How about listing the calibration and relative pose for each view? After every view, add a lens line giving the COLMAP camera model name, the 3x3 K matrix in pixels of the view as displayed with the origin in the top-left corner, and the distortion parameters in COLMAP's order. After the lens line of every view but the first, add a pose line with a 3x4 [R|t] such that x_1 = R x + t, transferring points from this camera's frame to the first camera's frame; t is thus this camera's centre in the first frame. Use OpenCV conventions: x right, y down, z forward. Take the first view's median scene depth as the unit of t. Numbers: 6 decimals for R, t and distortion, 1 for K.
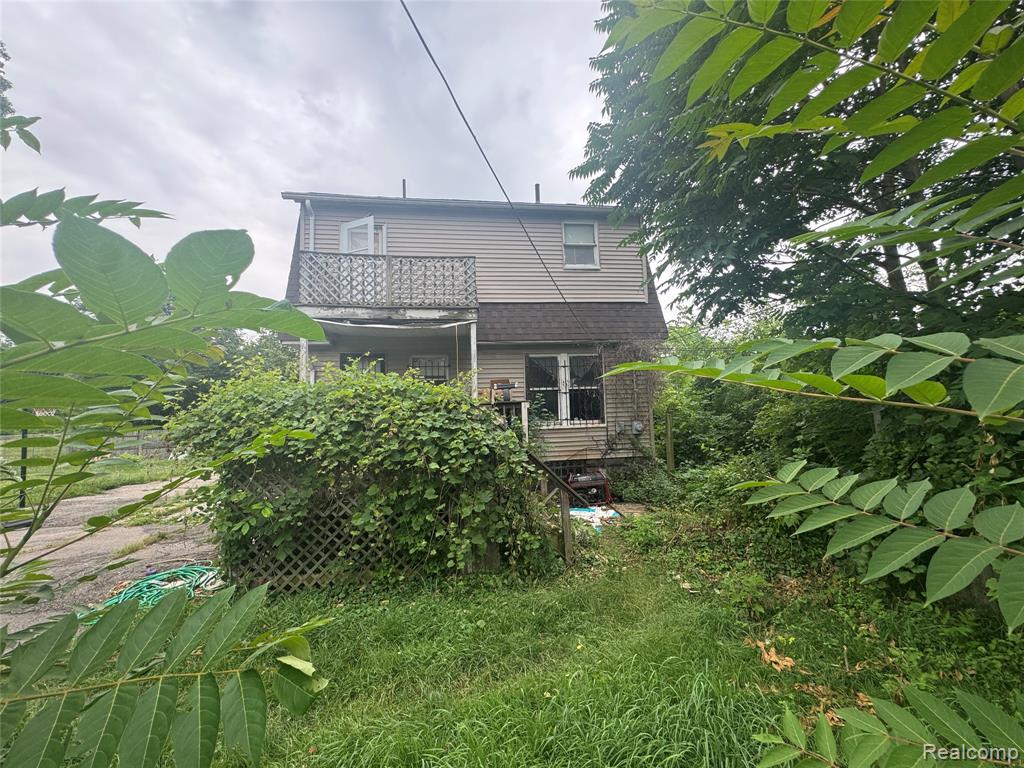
lens RADIAL K [[409.7, 0, 512.0], [0, 409.7, 384.0], [0, 0, 1]] dist [-0.004303, 0.000523]
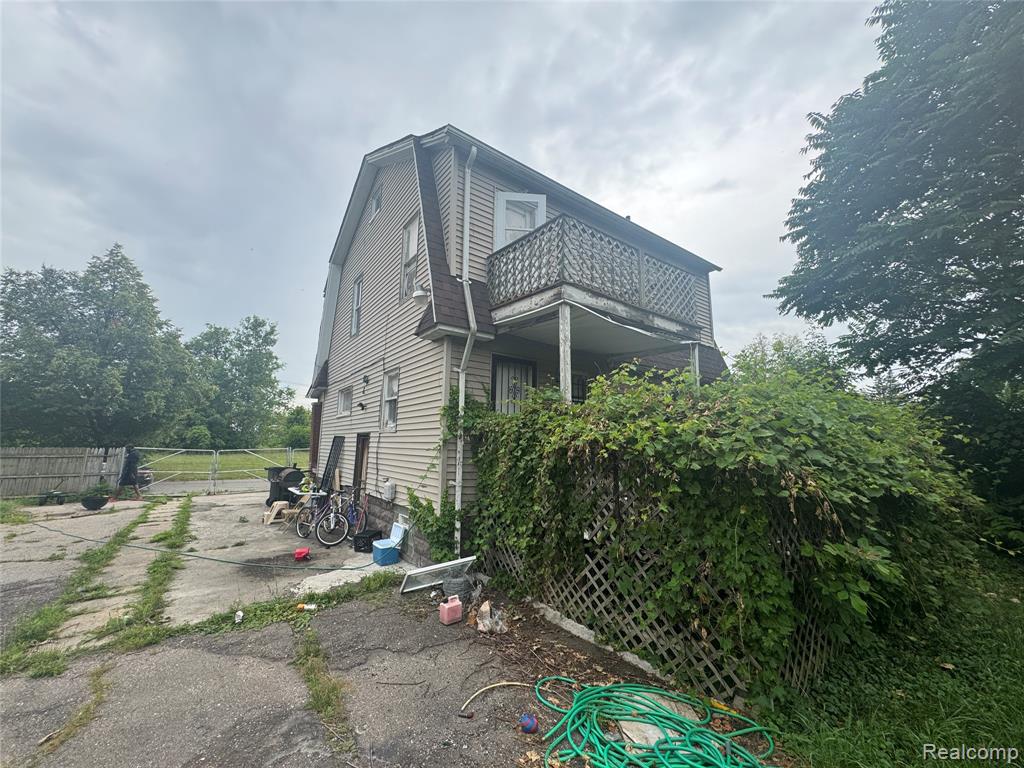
lens RADIAL K [[409.7, 0, 512.0], [0, 409.7, 384.0], [0, 0, 1]] dist [-0.004303, 0.000523]
pose [[0.878060, 0.112380, 0.465168, -0.867735], [-0.070166, 0.991764, -0.107153, 0.068936], [-0.473378, 0.061448, 0.878713, 0.384658]]
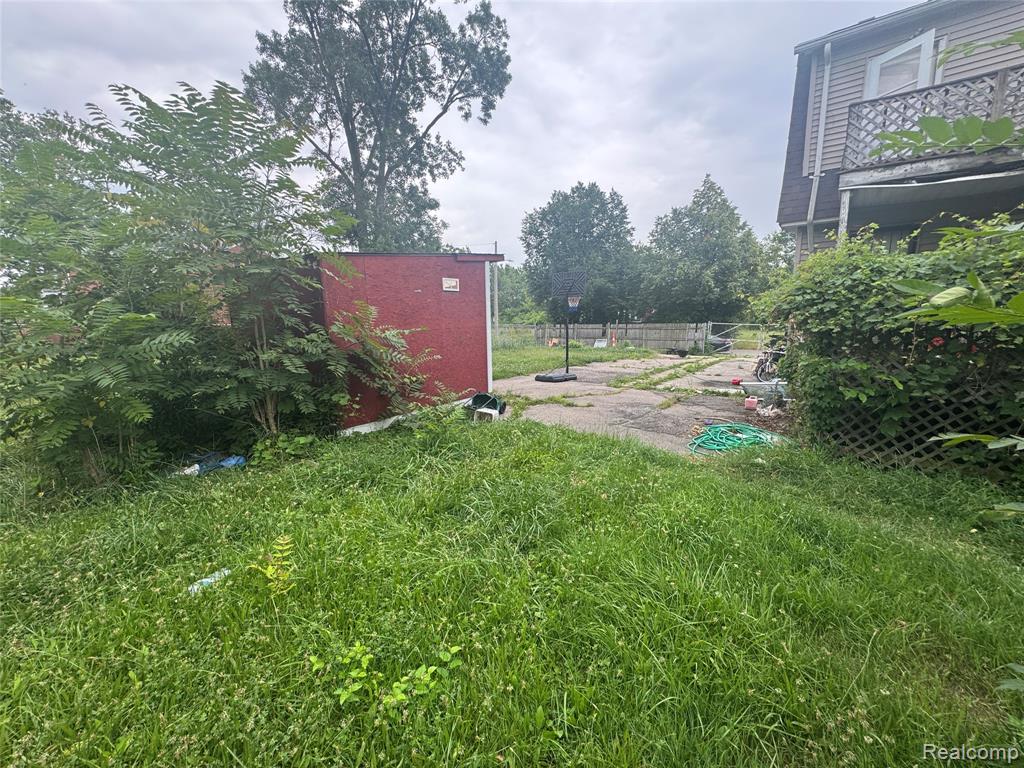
lens RADIAL K [[409.7, 0, 512.0], [0, 409.7, 384.0], [0, 0, 1]] dist [-0.004303, 0.000523]
pose [[0.694094, 0.129794, -0.708087, -0.311919], [0.032985, 0.976845, 0.211391, 0.040974], [0.719128, -0.170081, 0.673741, -0.175335]]
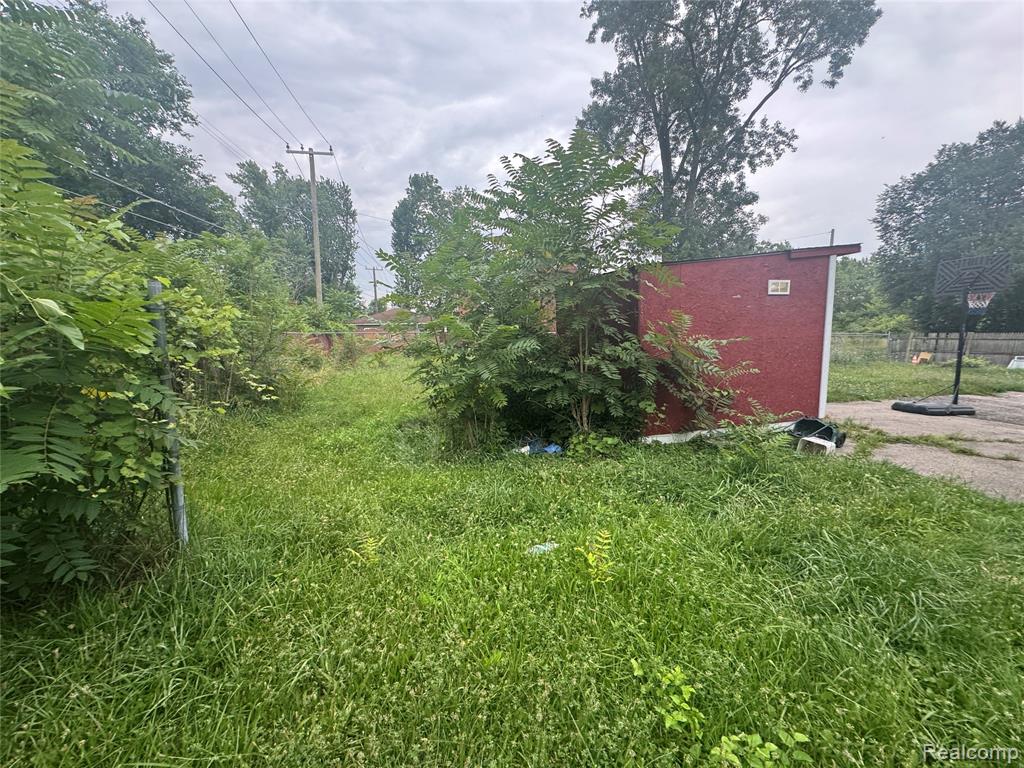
lens RADIAL K [[409.7, 0, 512.0], [0, 409.7, 384.0], [0, 0, 1]] dist [-0.004303, 0.000523]
pose [[0.085294, 0.151807, -0.984723, -0.323149], [0.067654, 0.985161, 0.157734, 0.038709], [0.994056, -0.080074, 0.073757, -0.190888]]
